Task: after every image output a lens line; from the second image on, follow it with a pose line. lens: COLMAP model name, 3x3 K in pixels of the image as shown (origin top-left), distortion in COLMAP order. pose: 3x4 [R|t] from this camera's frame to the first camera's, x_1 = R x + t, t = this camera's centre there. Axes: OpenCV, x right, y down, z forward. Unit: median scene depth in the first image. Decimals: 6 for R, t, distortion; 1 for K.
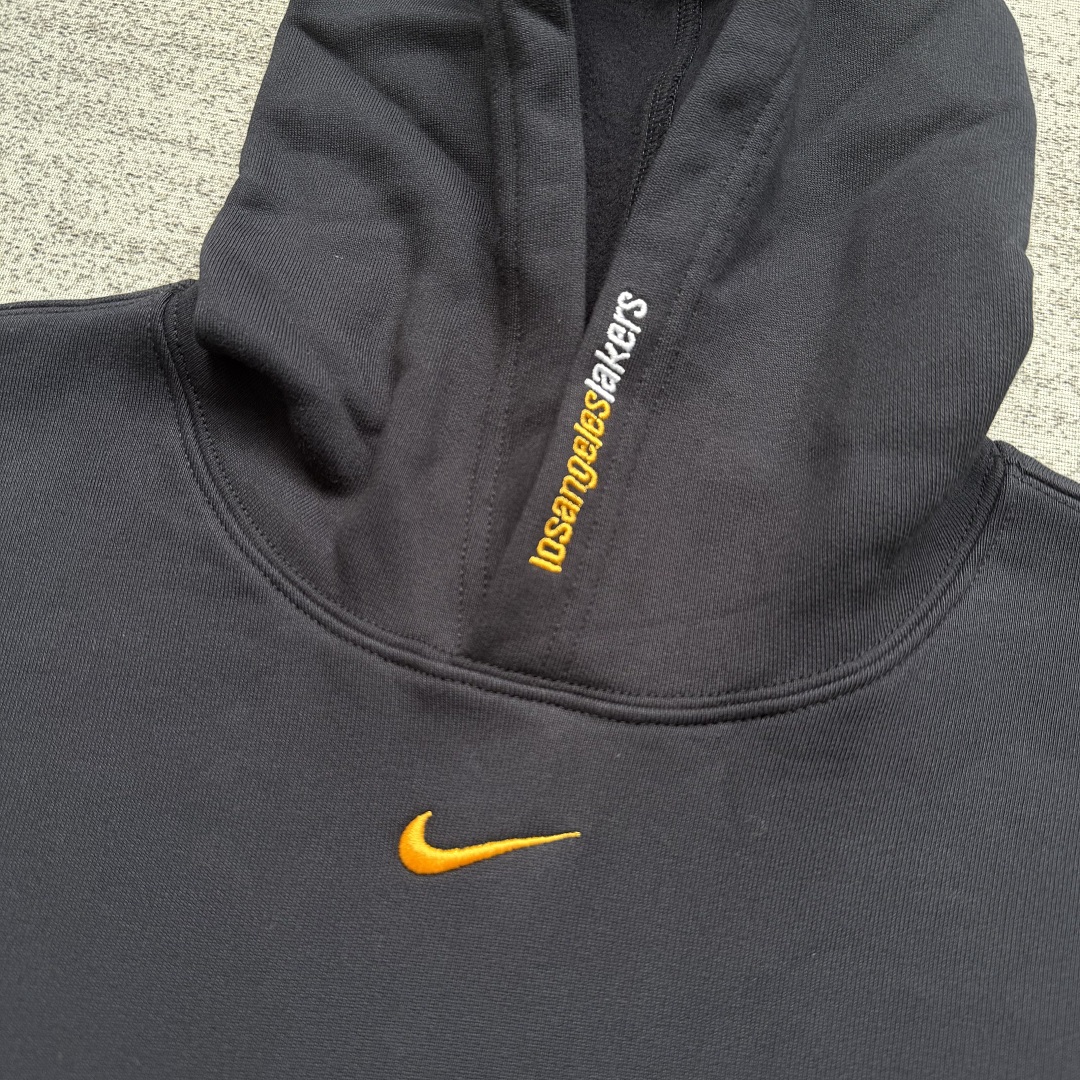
lens RADIAL K [[1035.4, 0, 577.6], [0, 1035.4, 540.5], [0, 0, 1]] dist [-0.011621, -0.003254]
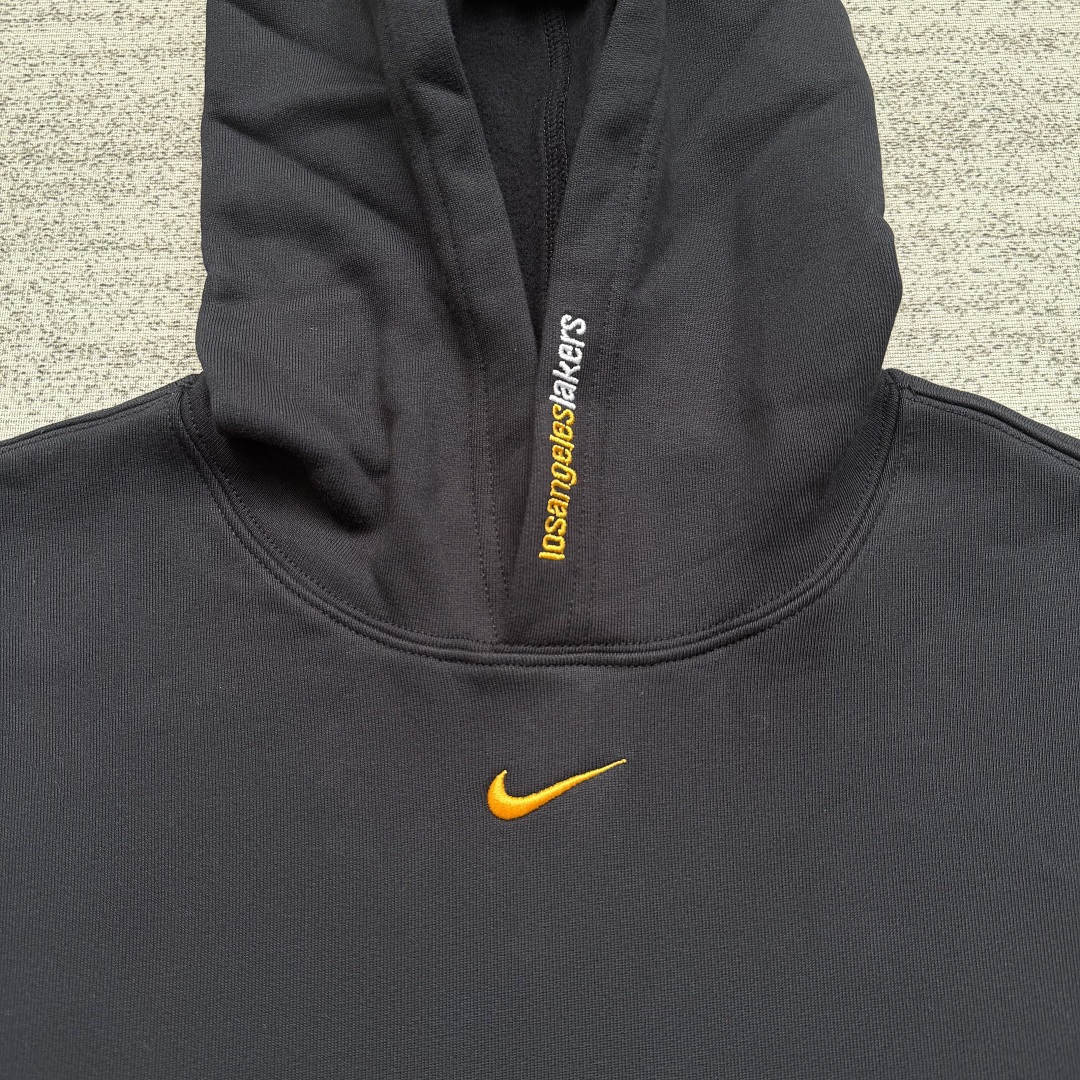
lens RADIAL K [[1035.4, 0, 577.6], [0, 1035.4, 540.5], [0, 0, 1]] dist [-0.011621, -0.003254]
pose [[0.975409, -0.214393, 0.051118, -0.055029], [0.208909, 0.973252, 0.095590, -0.096478], [-0.070244, -0.082561, 0.994107, -0.198630]]
